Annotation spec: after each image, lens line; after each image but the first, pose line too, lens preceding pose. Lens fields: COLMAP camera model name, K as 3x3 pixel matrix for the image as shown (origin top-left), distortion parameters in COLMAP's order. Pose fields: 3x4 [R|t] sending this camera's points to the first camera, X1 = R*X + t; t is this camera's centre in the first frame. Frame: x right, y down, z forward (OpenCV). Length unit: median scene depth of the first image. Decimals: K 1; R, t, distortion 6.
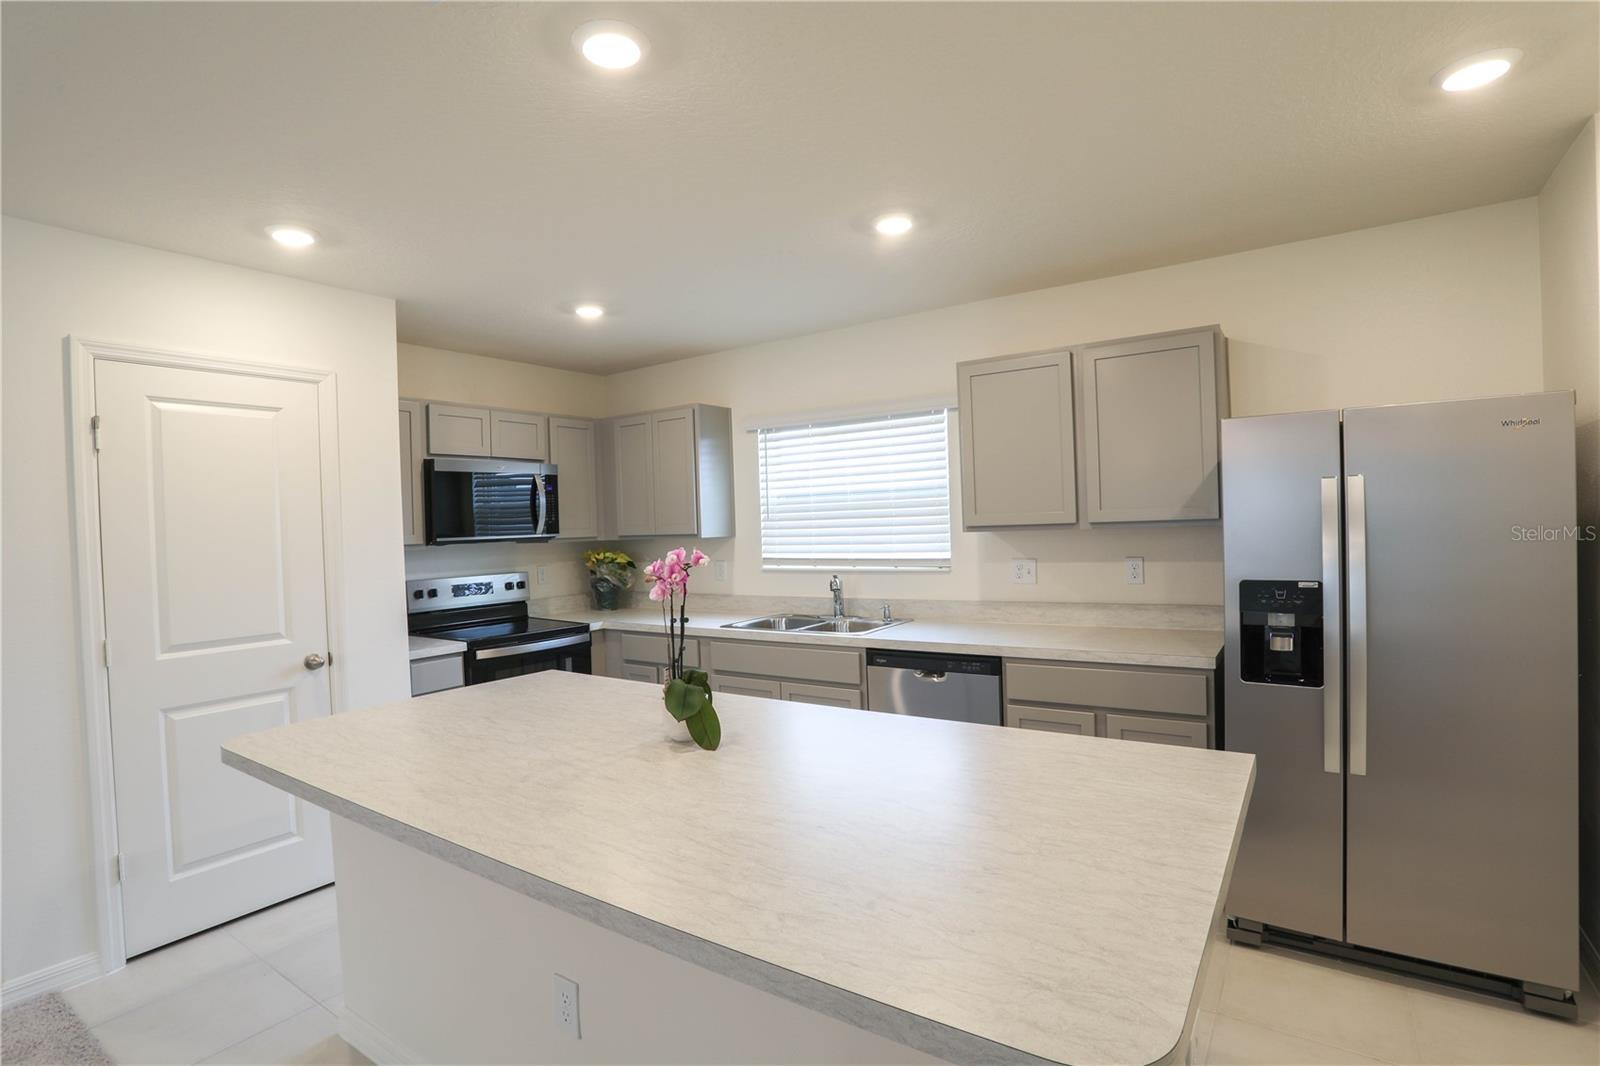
lens RADIAL K [[777.6, 0, 804.9], [0, 777.6, 532.3], [0, 0, 1]] dist [-0.041569, 0.005929]
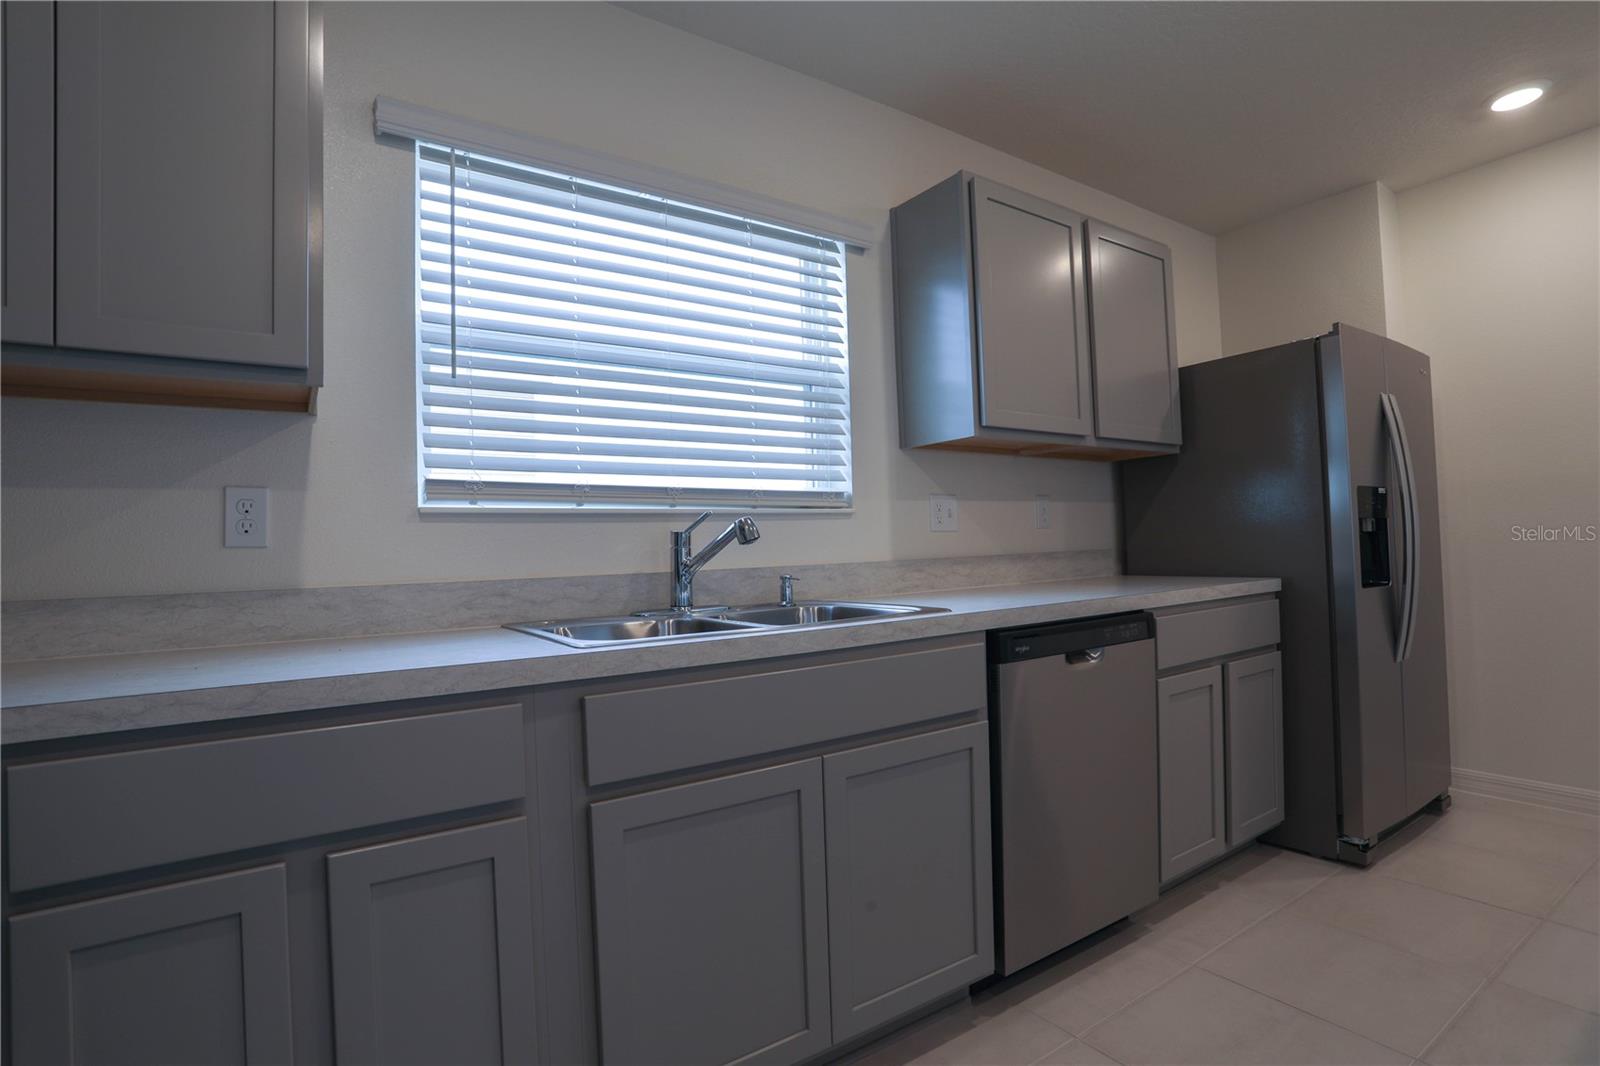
lens RADIAL K [[777.6, 0, 770.4], [0, 777.6, 541.1], [0, 0, 1]] dist [-0.041569, 0.005929]
pose [[0.379905, 0.040609, 0.924134, -0.386880], [0.032876, 0.997812, -0.057362, 0.103338], [-0.924441, 0.052174, 0.377739, 0.836696]]
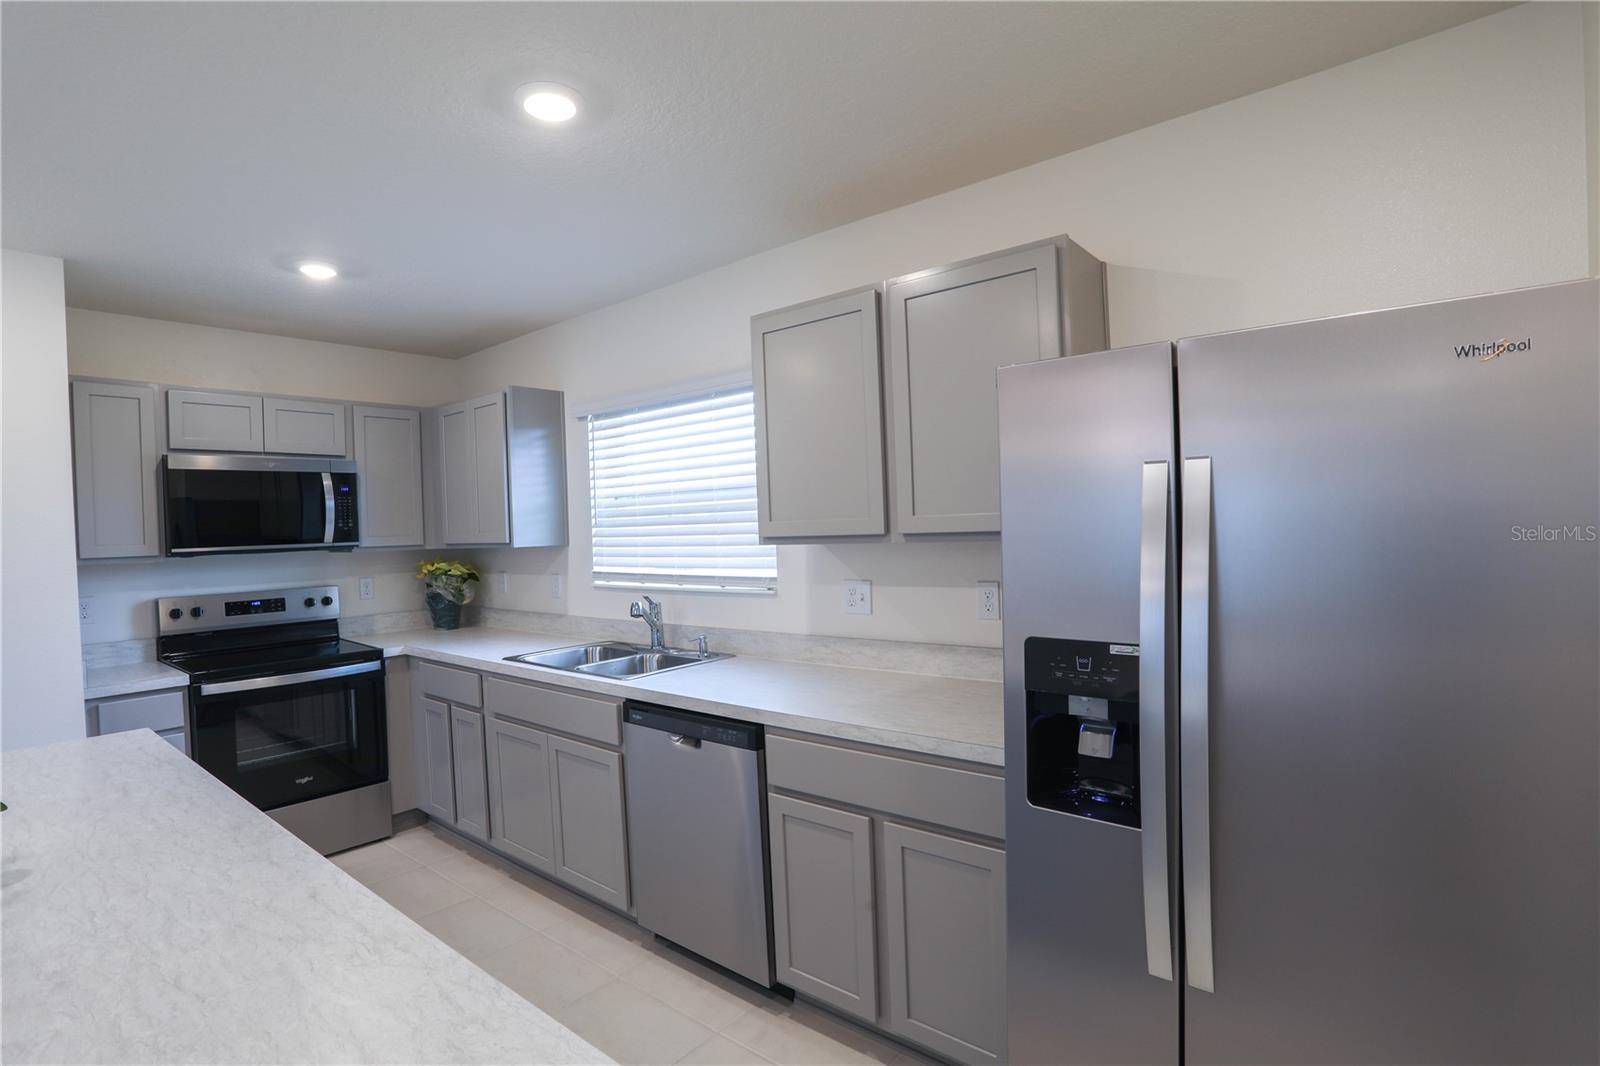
lens RADIAL K [[777.6, 0, 796.3], [0, 777.6, 535.0], [0, 0, 1]] dist [-0.041569, 0.005929]
pose [[0.995343, 0.001306, -0.096384, 0.280845], [-0.000708, 0.999980, 0.006238, -0.013128], [0.096390, -0.006140, 0.995325, 0.238580]]
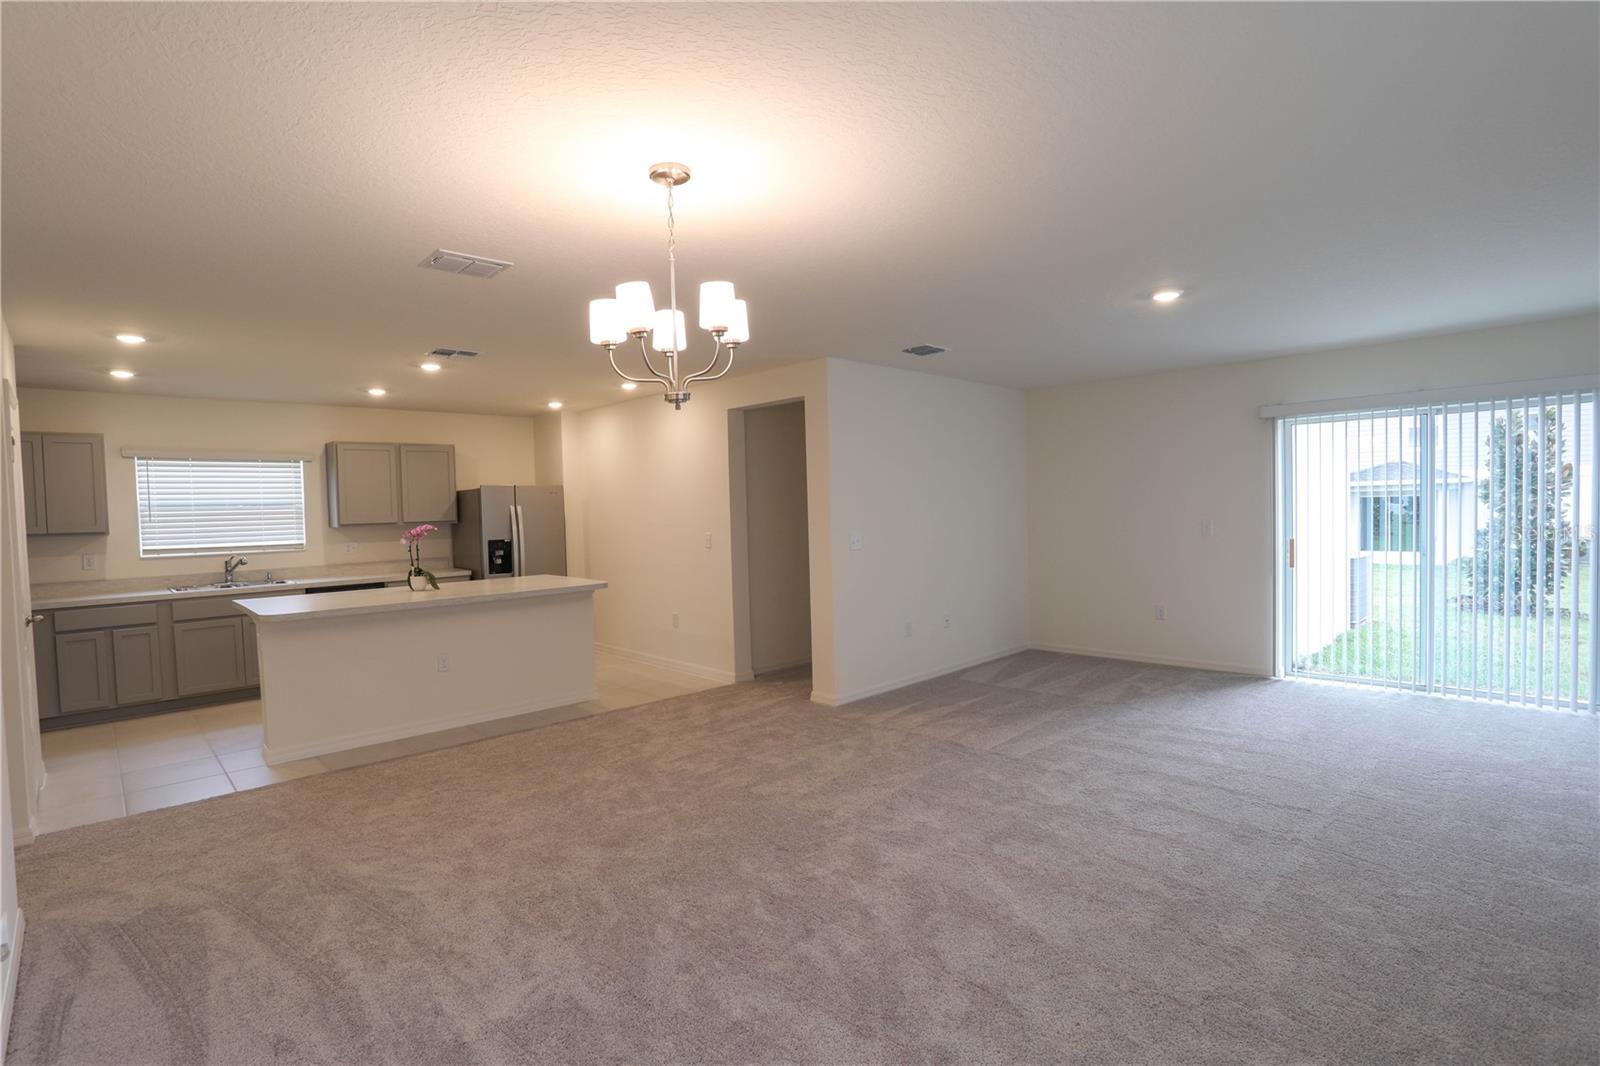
lens RADIAL K [[777.6, 0, 791.0], [0, 777.6, 541.8], [0, 0, 1]] dist [-0.041569, 0.005929]
pose [[0.199822, -0.011603, 0.979764, -1.340322], [0.031121, 0.999501, 0.005490, 0.055894], [-0.979338, 0.029394, 0.200083, -0.469410]]
